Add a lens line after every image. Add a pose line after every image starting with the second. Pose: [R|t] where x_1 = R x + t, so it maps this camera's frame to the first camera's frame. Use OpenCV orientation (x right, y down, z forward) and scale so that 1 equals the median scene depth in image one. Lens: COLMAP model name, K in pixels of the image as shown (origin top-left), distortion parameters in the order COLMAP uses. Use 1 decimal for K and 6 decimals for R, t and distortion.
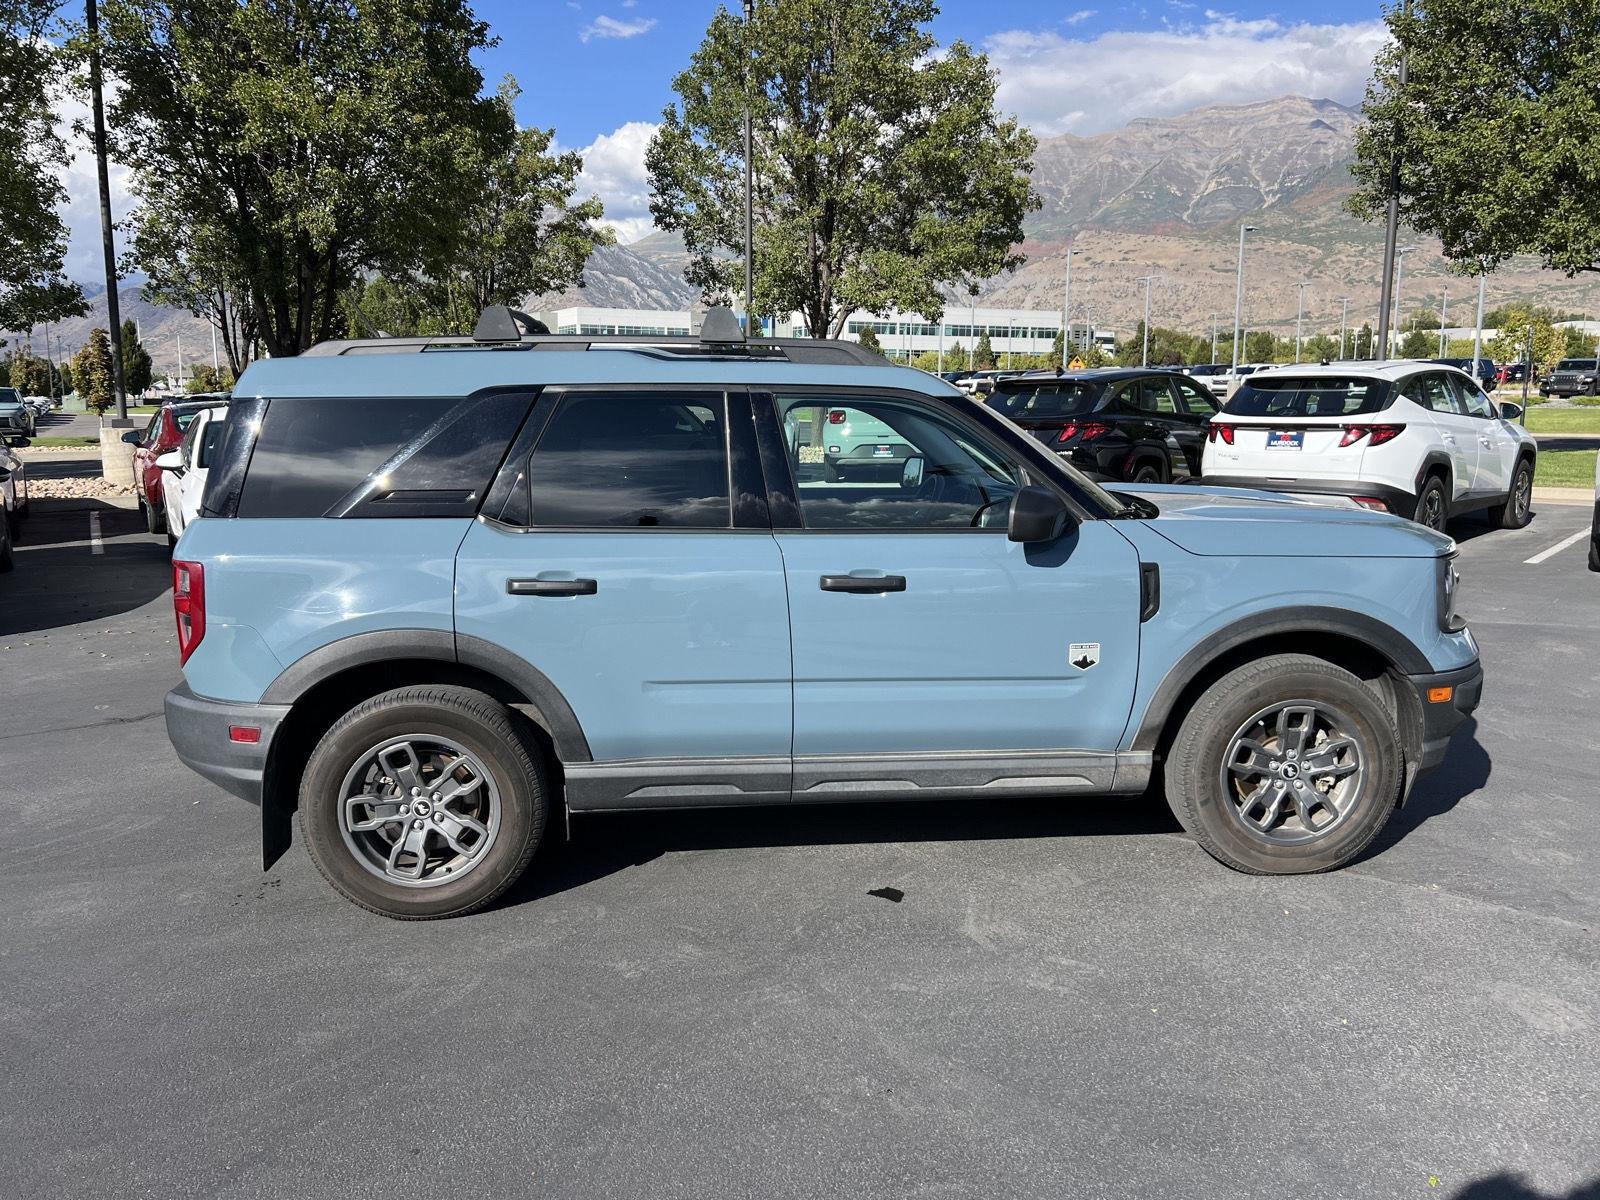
lens RADIAL K [[1209.0, 0, 798.7], [0, 1209.0, 584.3], [0, 0, 1]] dist [0.062010, -0.084896]
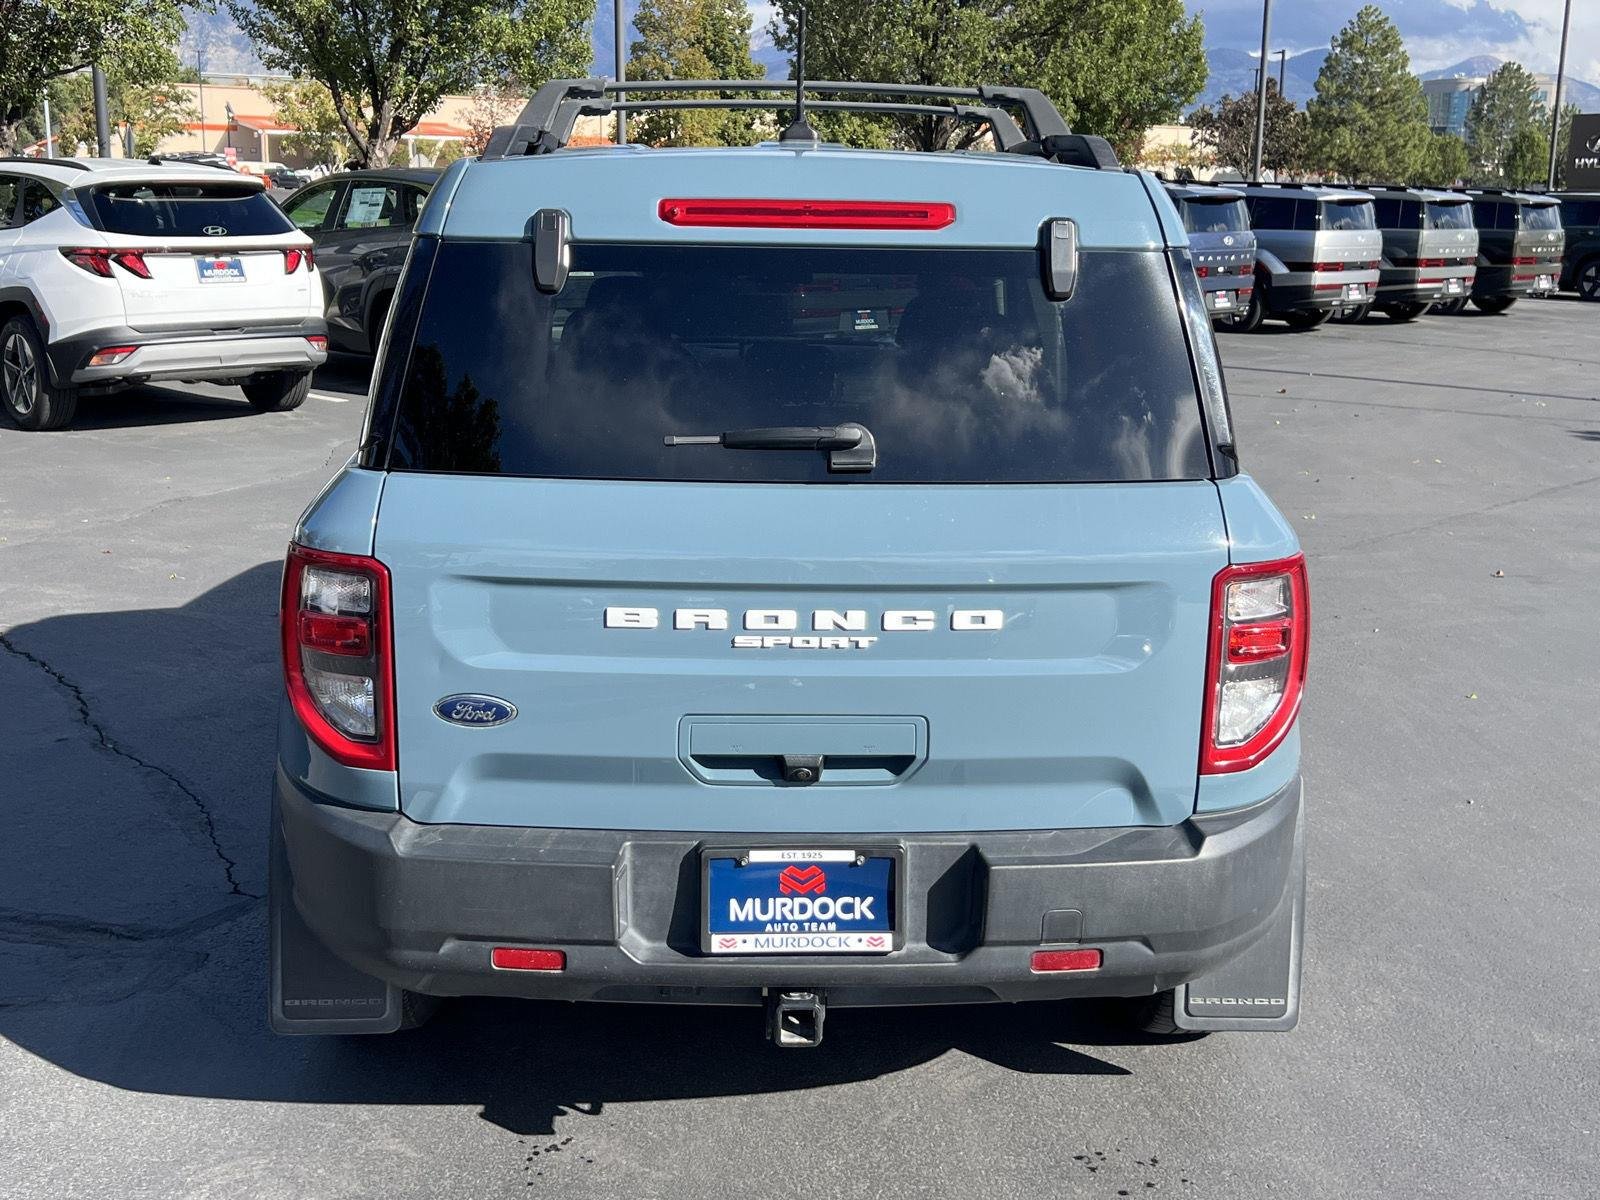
lens RADIAL K [[1757.3, 0, 790.1], [0, 1757.3, 560.0], [0, 0, 1]] dist [0.152855, -0.364279]
pose [[0.041759, -0.192897, 0.980330, -0.232107], [0.144535, 0.972031, 0.185107, -0.035112], [-0.988618, 0.133962, 0.068472, 0.210416]]
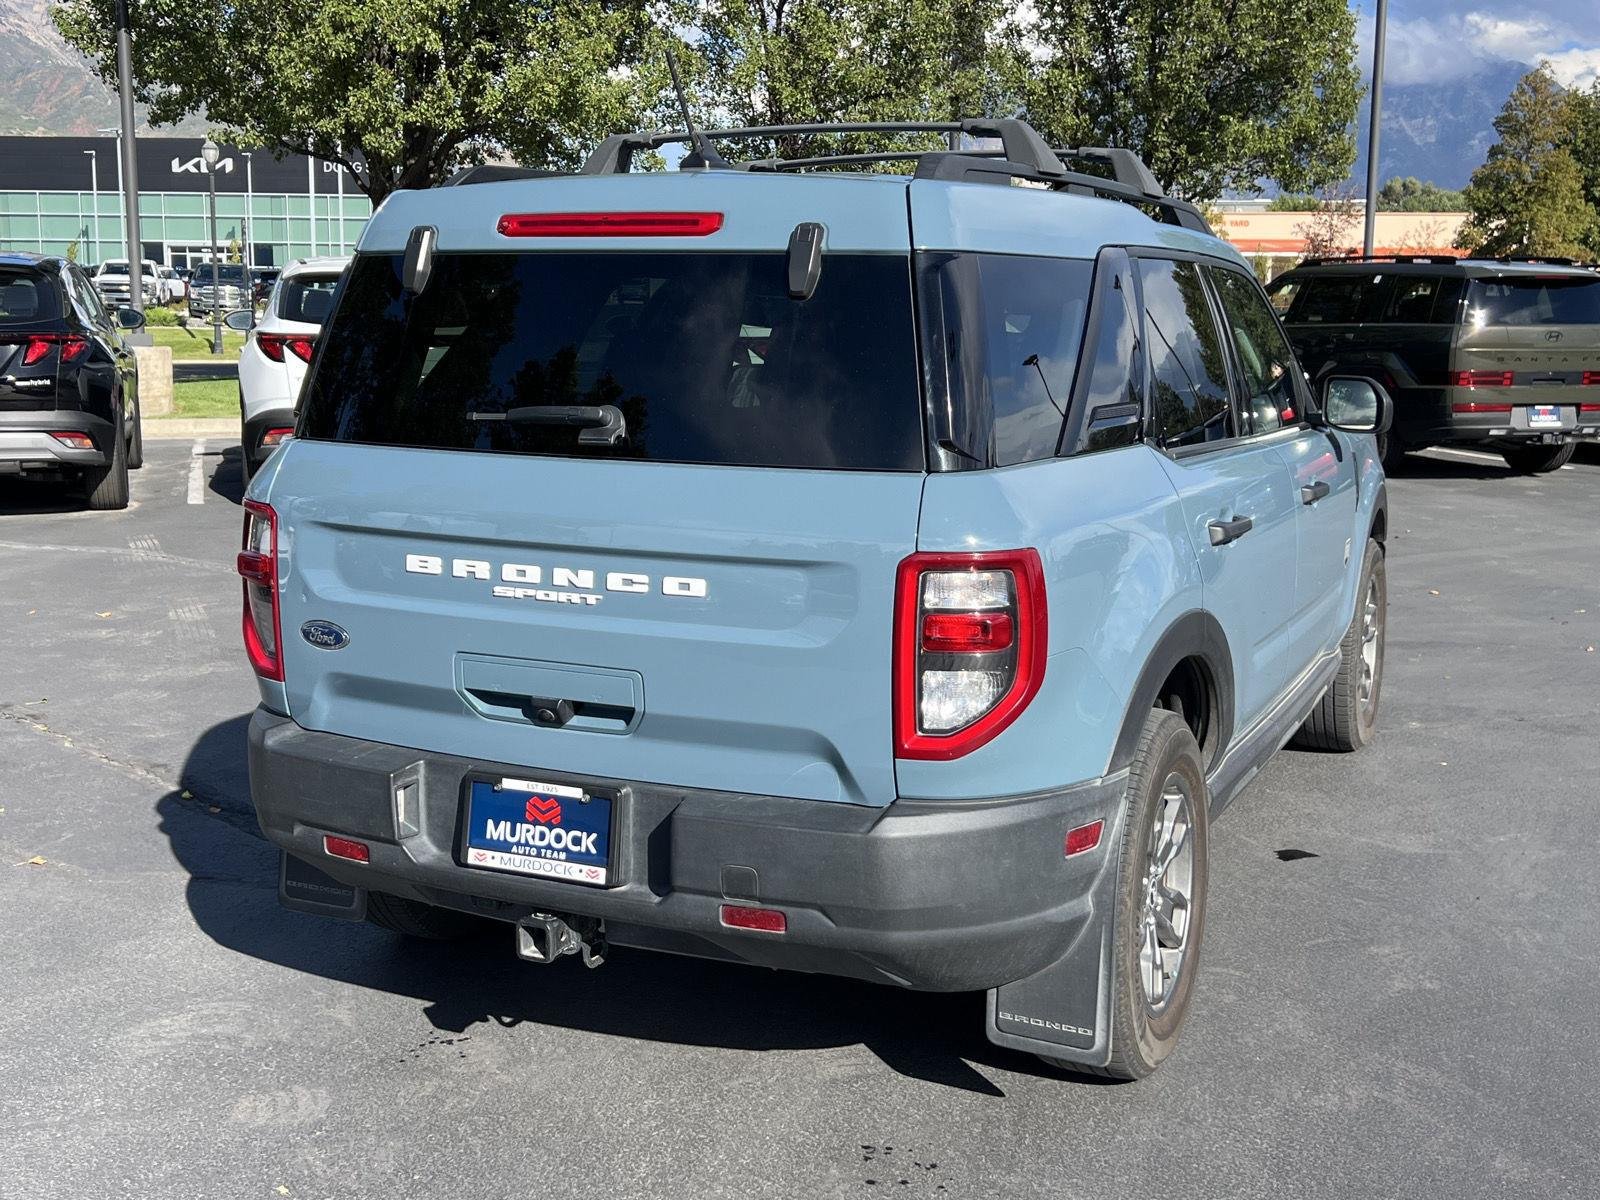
lens RADIAL K [[1757.3, 0, 790.1], [0, 1757.3, 560.0], [0, 0, 1]] dist [0.152855, -0.364279]
pose [[0.495693, -0.112047, 0.861240, -0.221809], [0.125877, 0.990441, 0.056407, -0.012905], [-0.859328, 0.080450, 0.505058, 0.123918]]
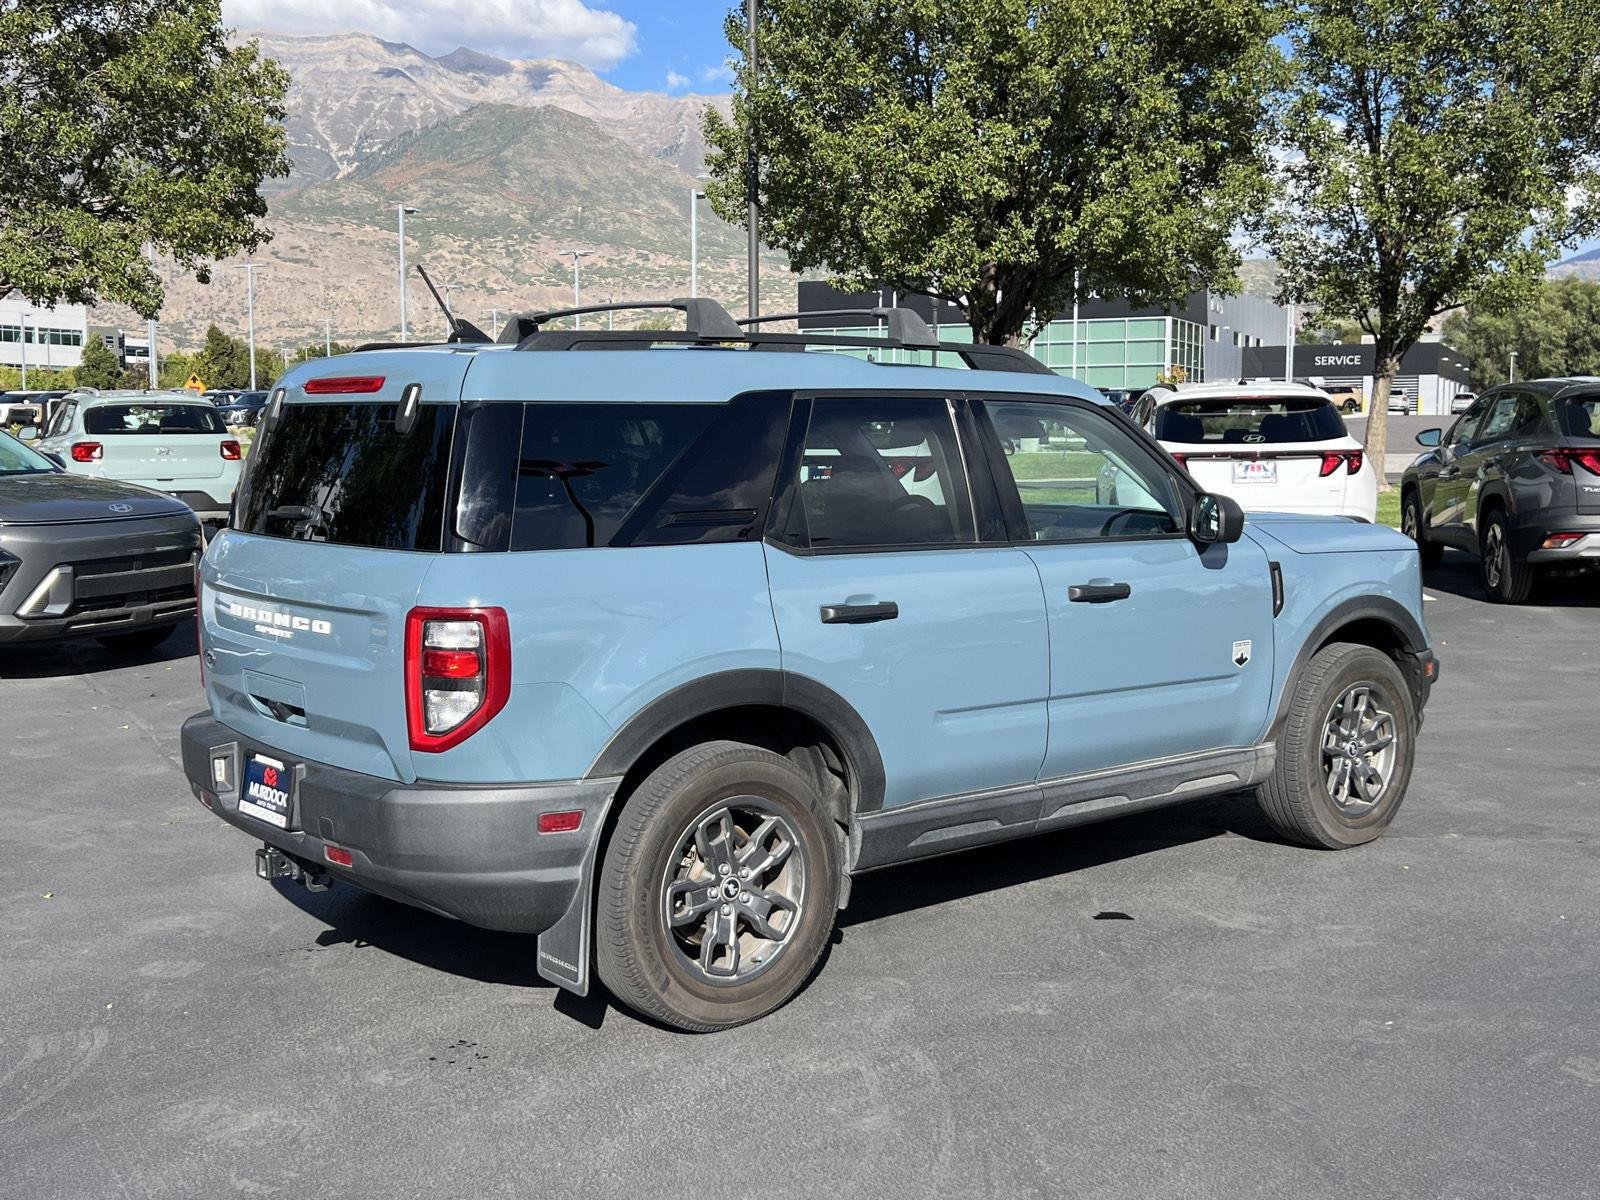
lens RADIAL K [[1757.3, 0, 790.1], [0, 1757.3, 560.0], [0, 0, 1]] dist [0.152855, -0.364279]
pose [[0.819324, -0.040577, 0.571893, -0.177383], [0.087815, 0.994604, -0.055239, 0.005454], [-0.566566, 0.095480, 0.818466, -0.007316]]
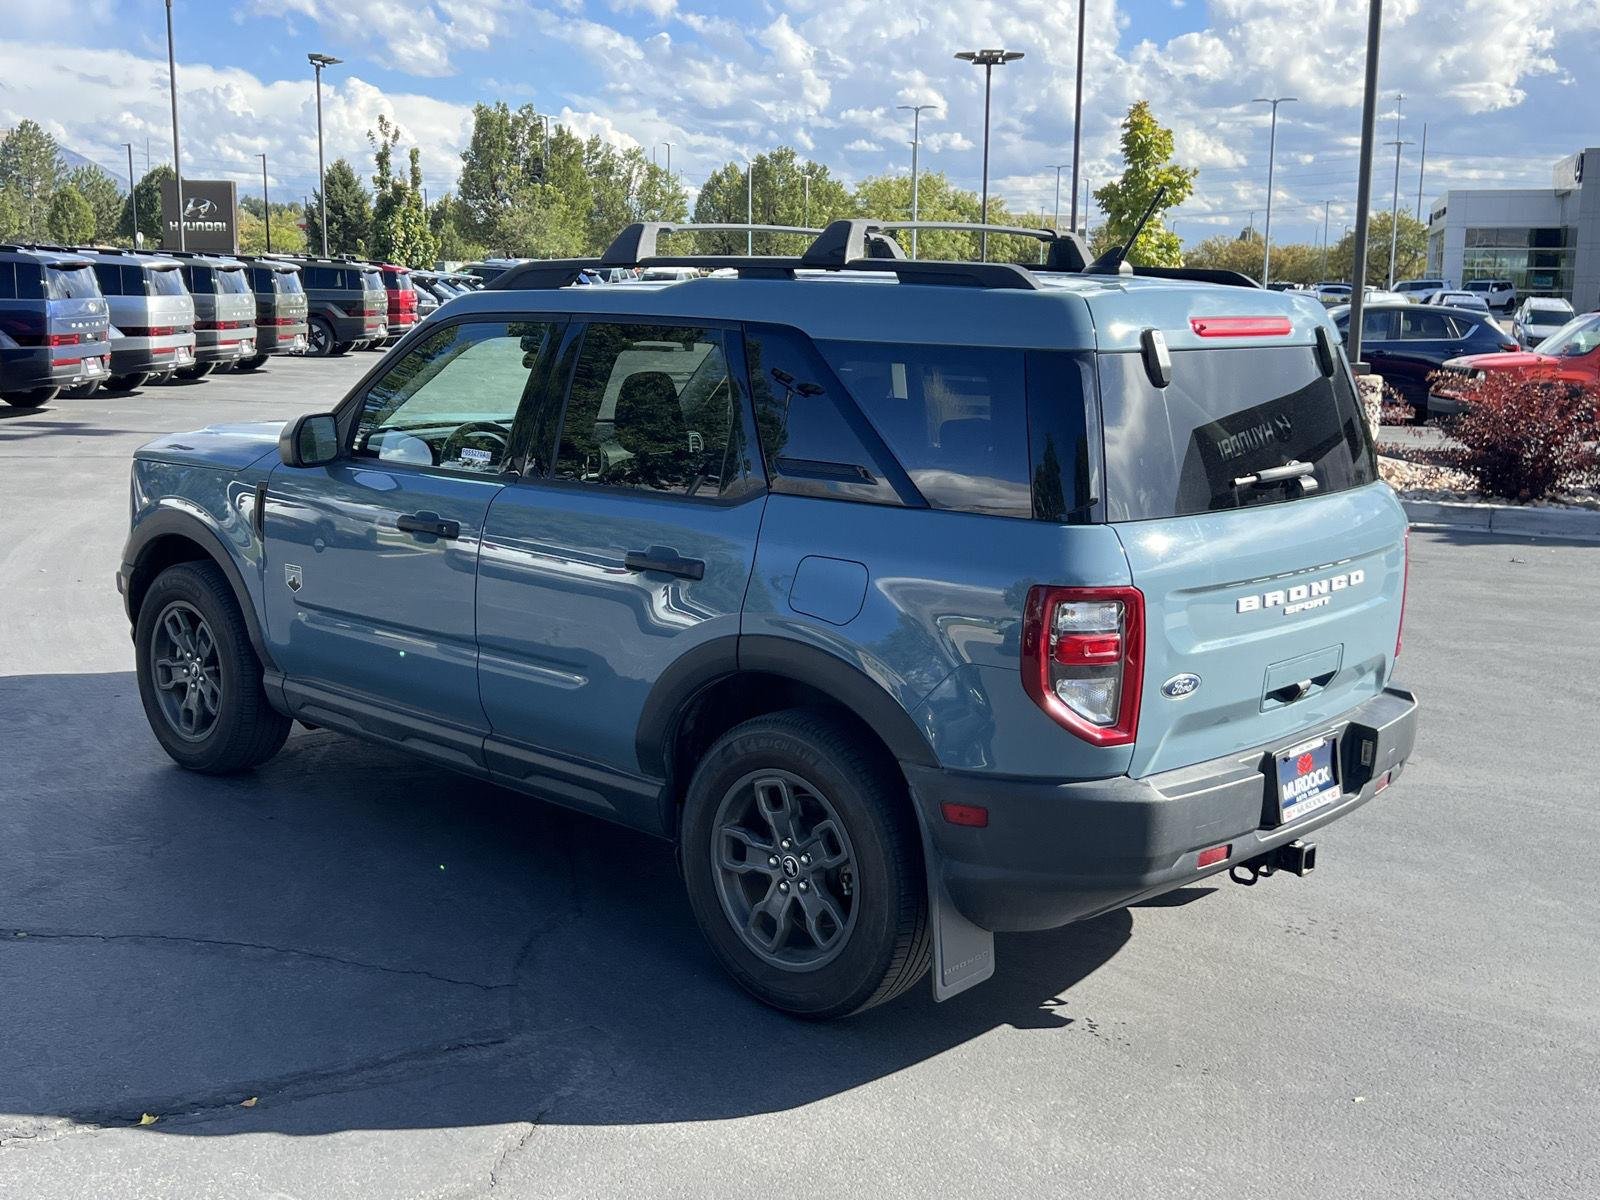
lens RADIAL K [[1757.3, 0, 790.1], [0, 1757.3, 560.0], [0, 0, 1]] dist [0.152855, -0.364279]
pose [[-0.683220, -0.120438, 0.720212, -0.208382], [0.103163, 0.960491, 0.258483, -0.068698], [-0.722889, 0.250900, -0.643802, 0.394916]]
